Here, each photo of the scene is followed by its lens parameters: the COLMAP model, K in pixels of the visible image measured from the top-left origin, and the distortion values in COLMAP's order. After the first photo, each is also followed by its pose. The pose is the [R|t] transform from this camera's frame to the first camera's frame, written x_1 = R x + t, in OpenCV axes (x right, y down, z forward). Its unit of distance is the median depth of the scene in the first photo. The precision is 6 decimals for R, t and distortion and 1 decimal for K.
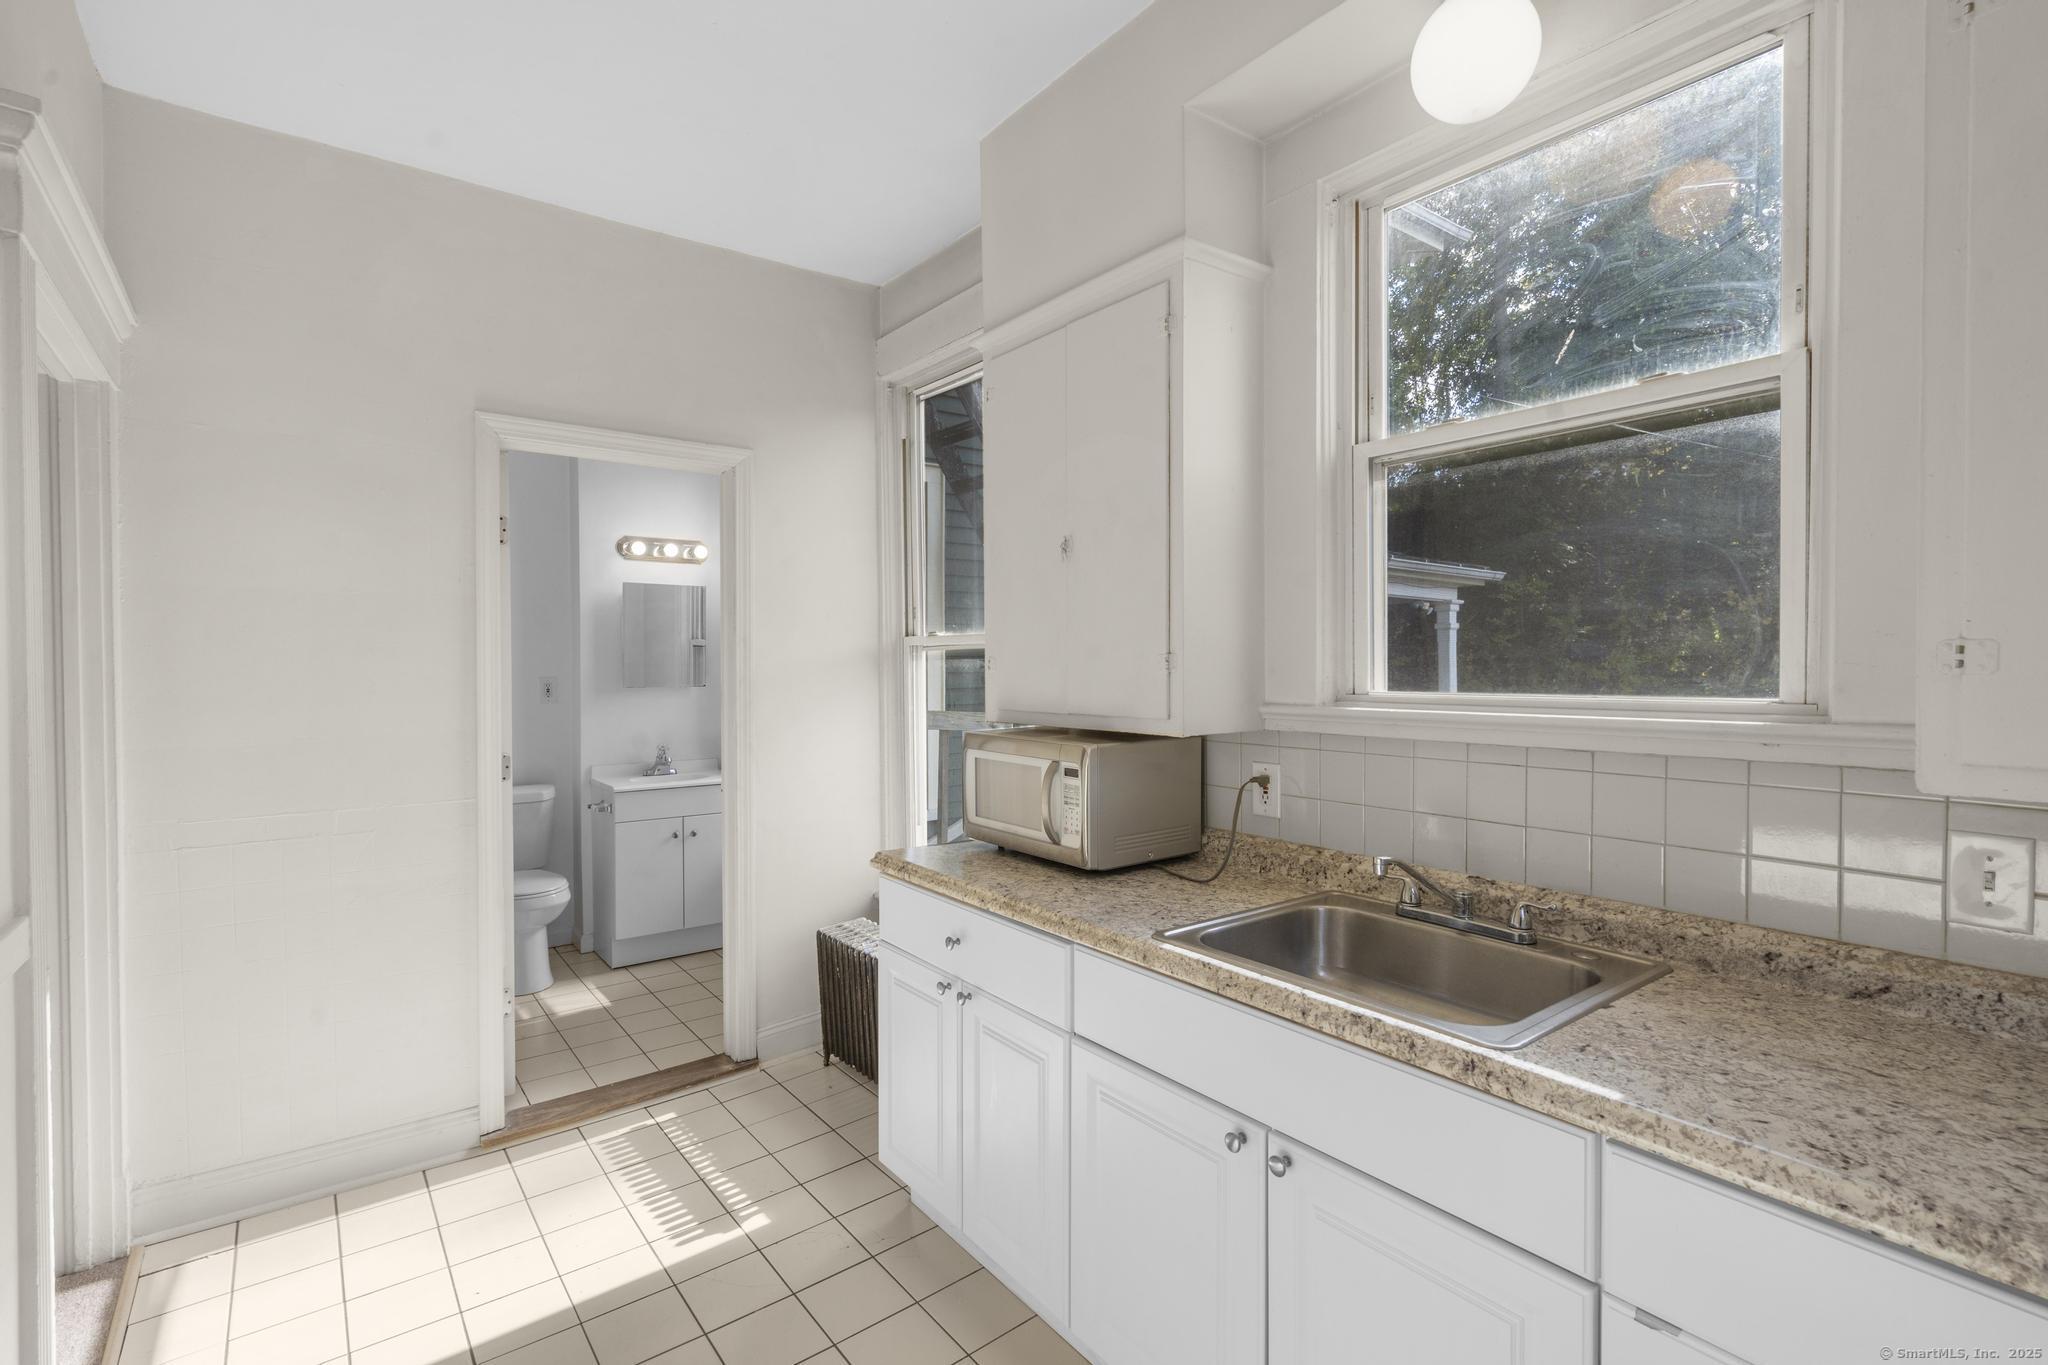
lens RADIAL K [[932.9, 0, 983.4], [0, 932.9, 675.4], [0, 0, 1]] dist [-0.000097, 0.001468]
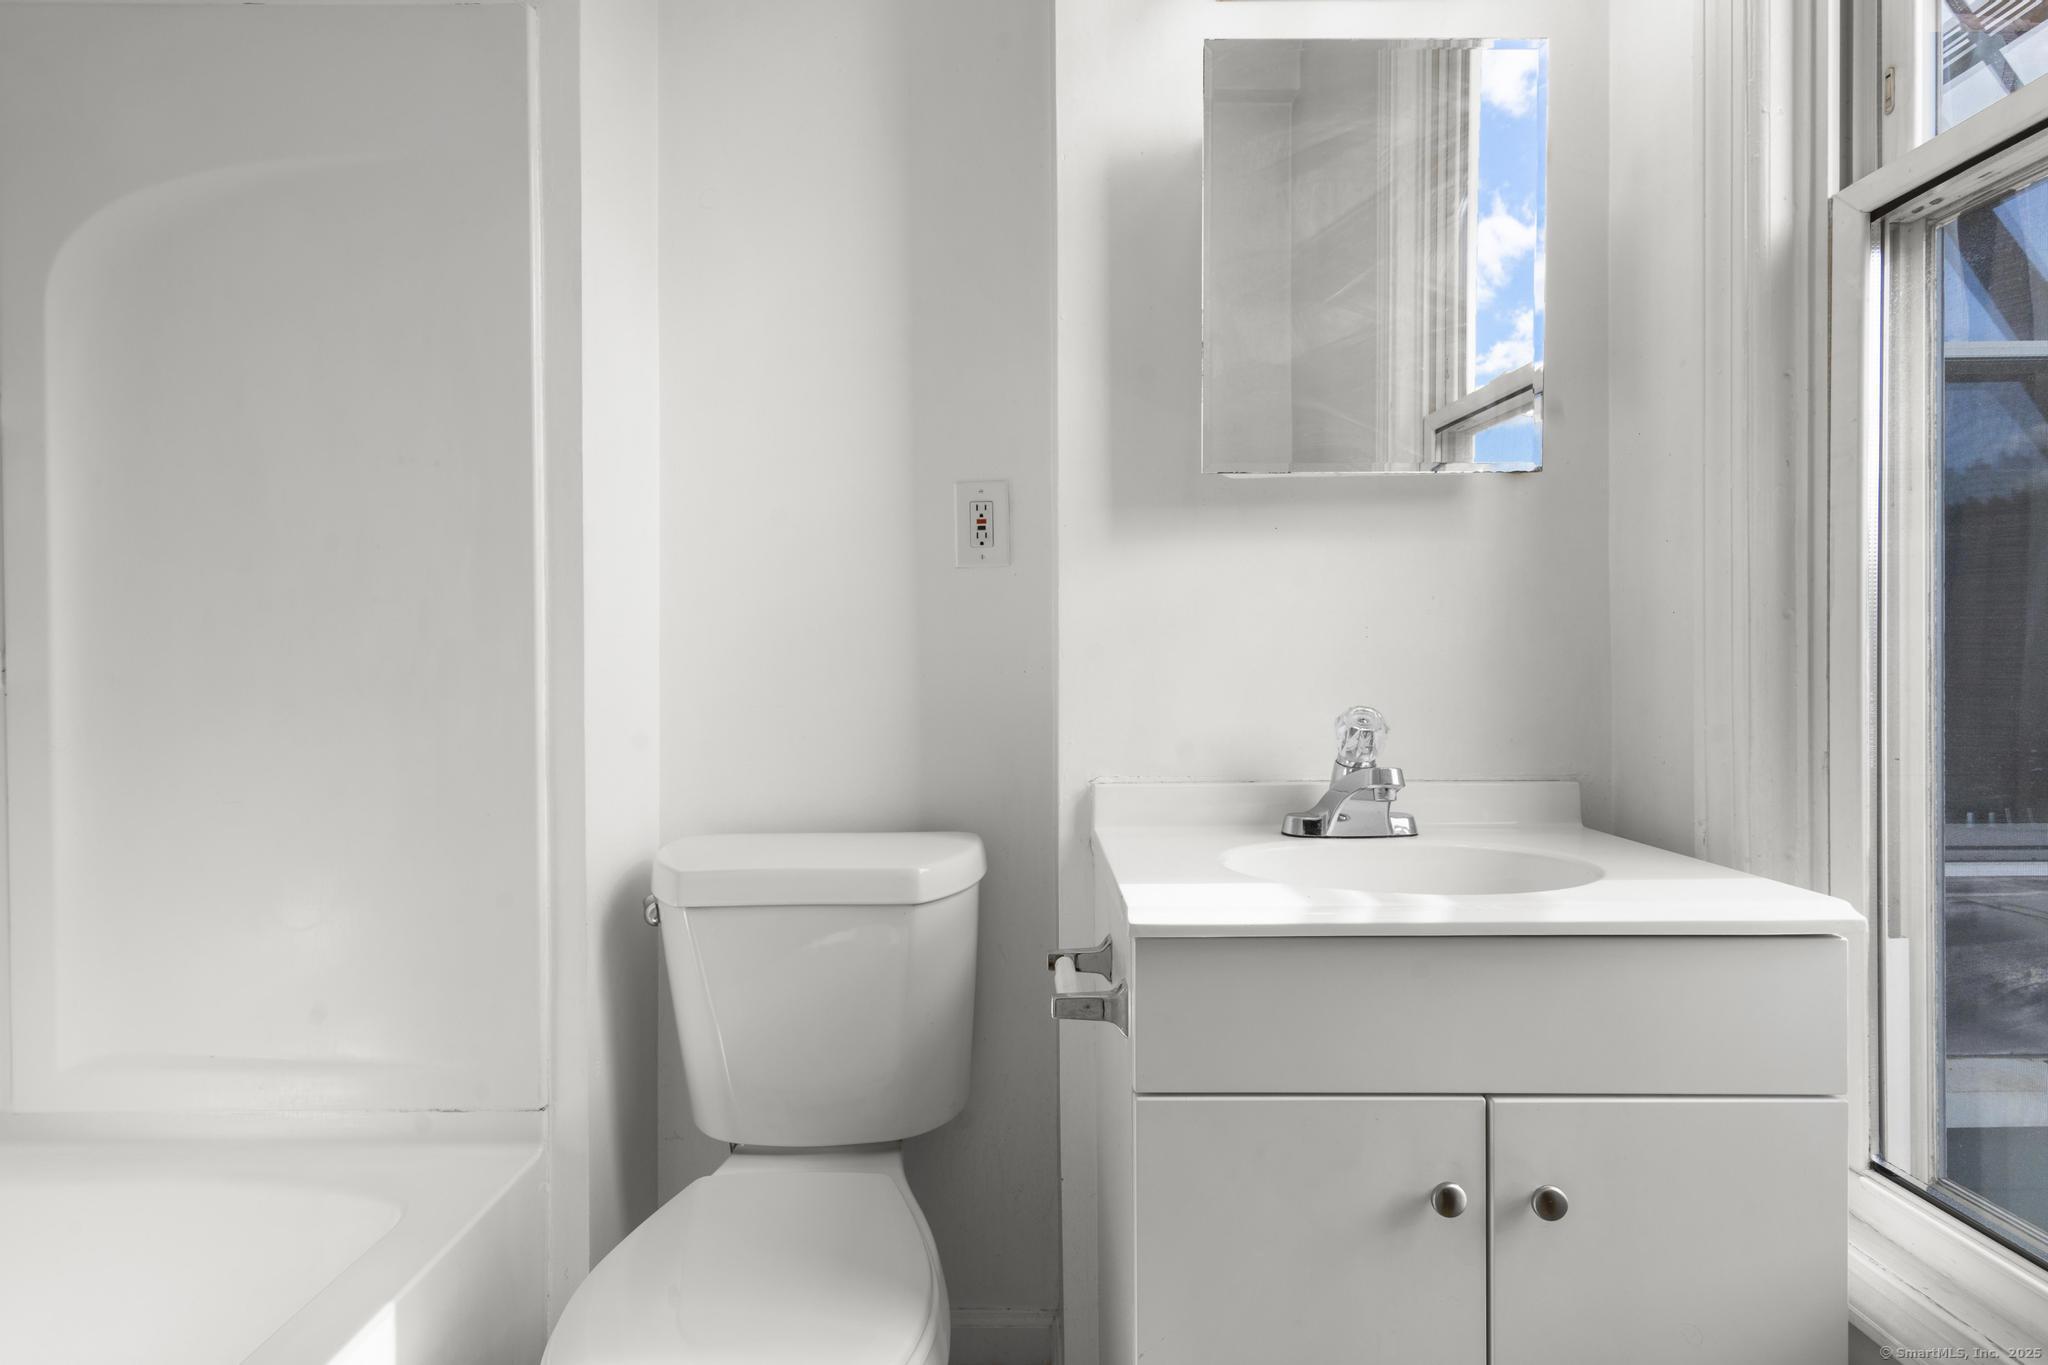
lens RADIAL K [[932.5, 0, 1013.5], [0, 932.5, 681.0], [0, 0, 1]] dist [0.000721, 0.001790]
pose [[0.791382, 0.005869, -0.611294, -0.605784], [-0.010733, 0.999933, -0.004295, 0.152727], [0.611228, 0.009959, 0.791392, 1.700900]]
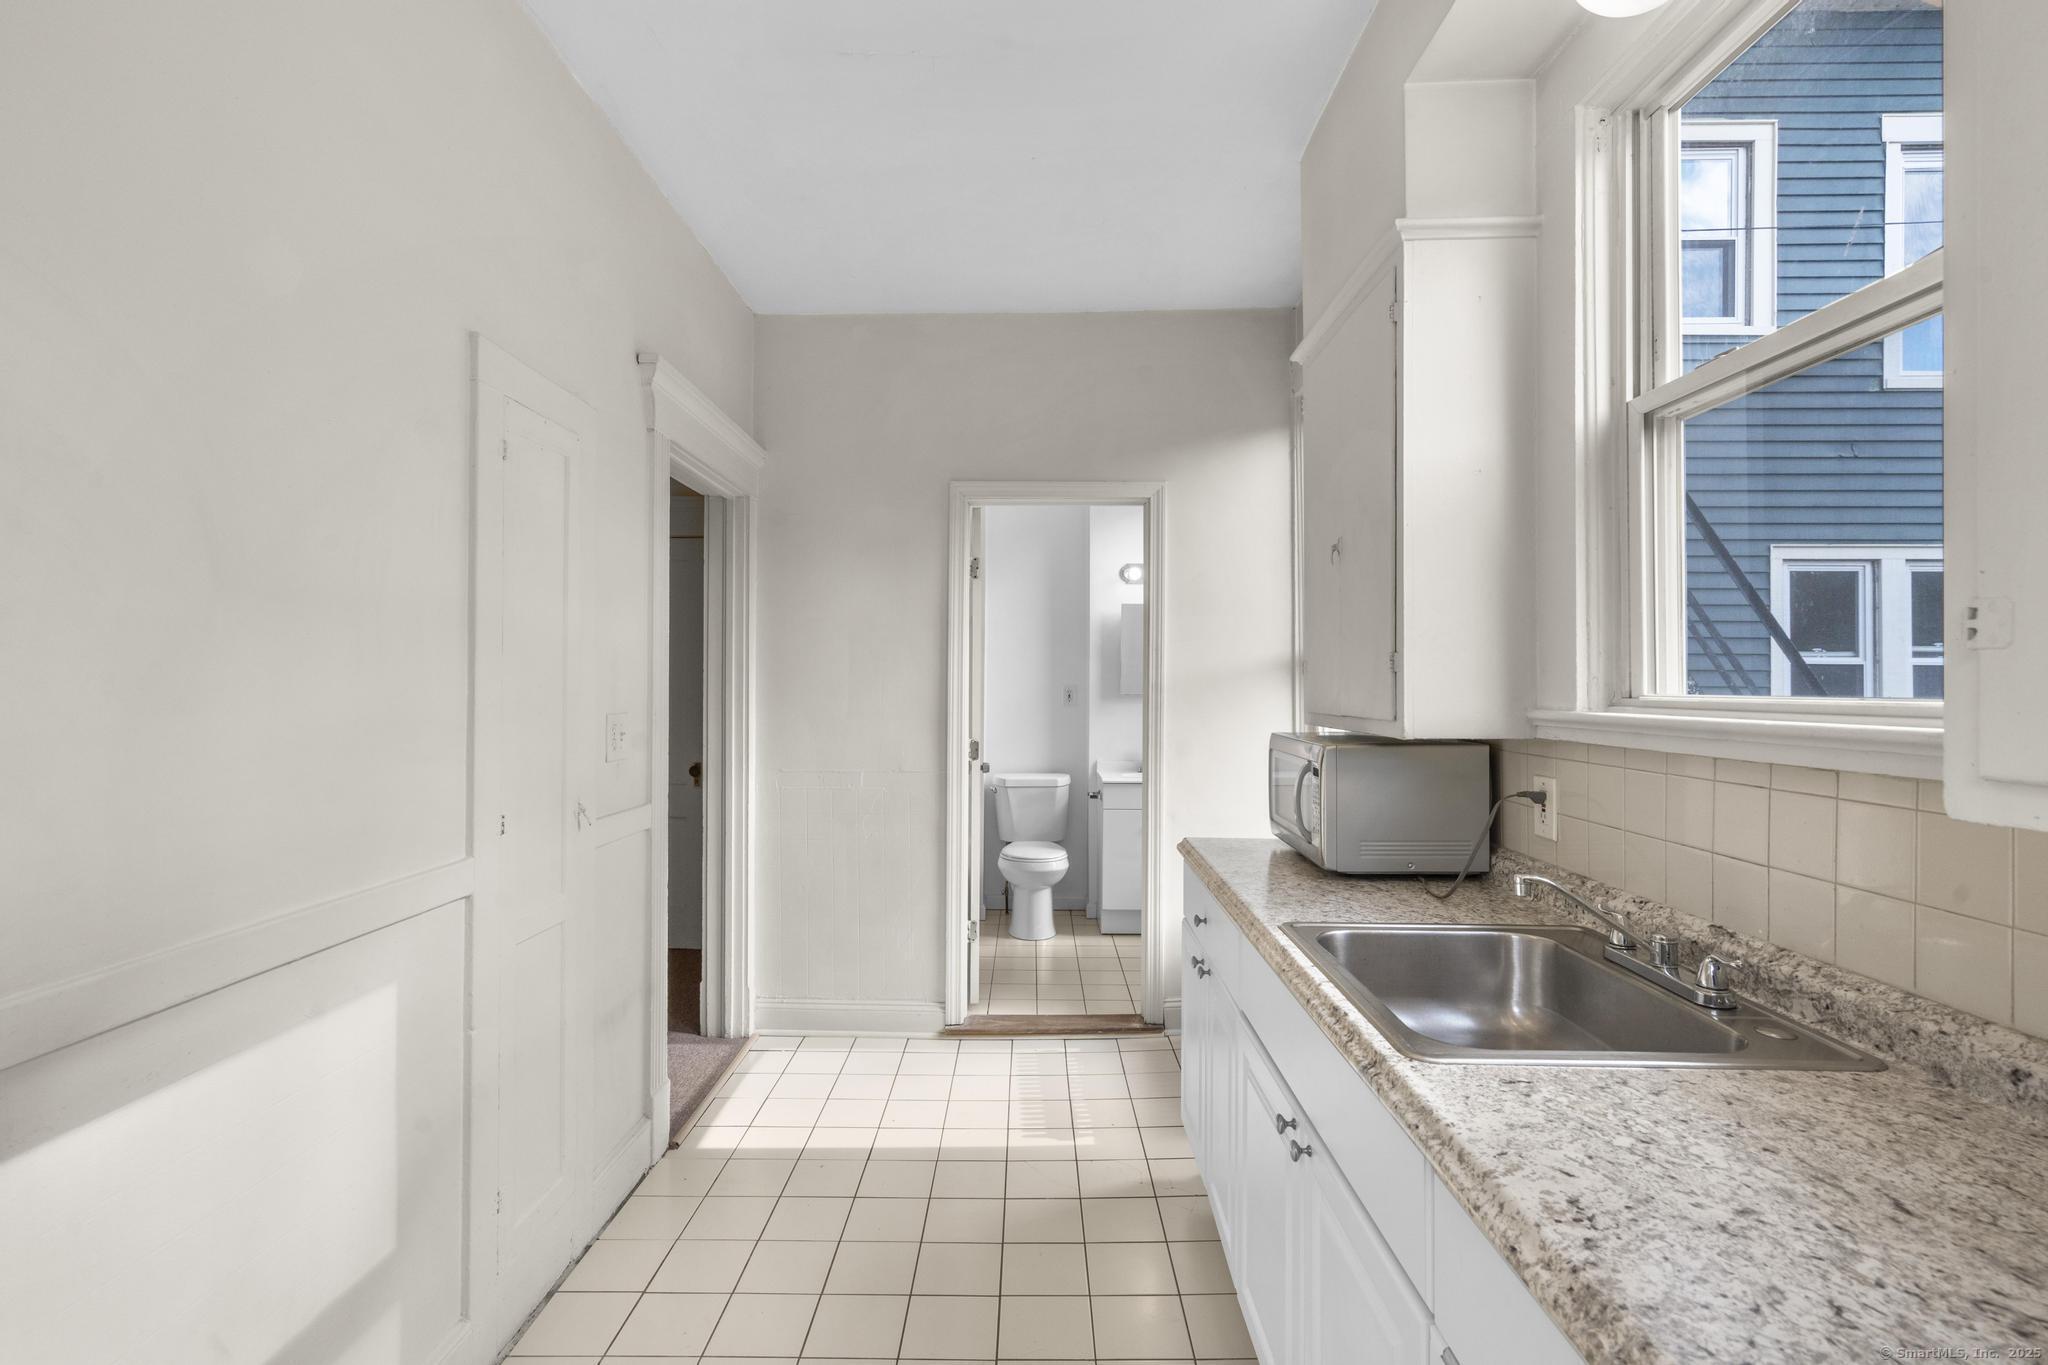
lens RADIAL K [[932.5, 0, 1013.5], [0, 932.5, 681.0], [0, 0, 1]] dist [0.000721, 0.001790]
pose [[0.790128, 0.005256, -0.612919, 0.480956], [-0.014355, 0.999848, -0.009931, 0.021513], [0.612773, 0.016645, 0.790083, 0.003603]]
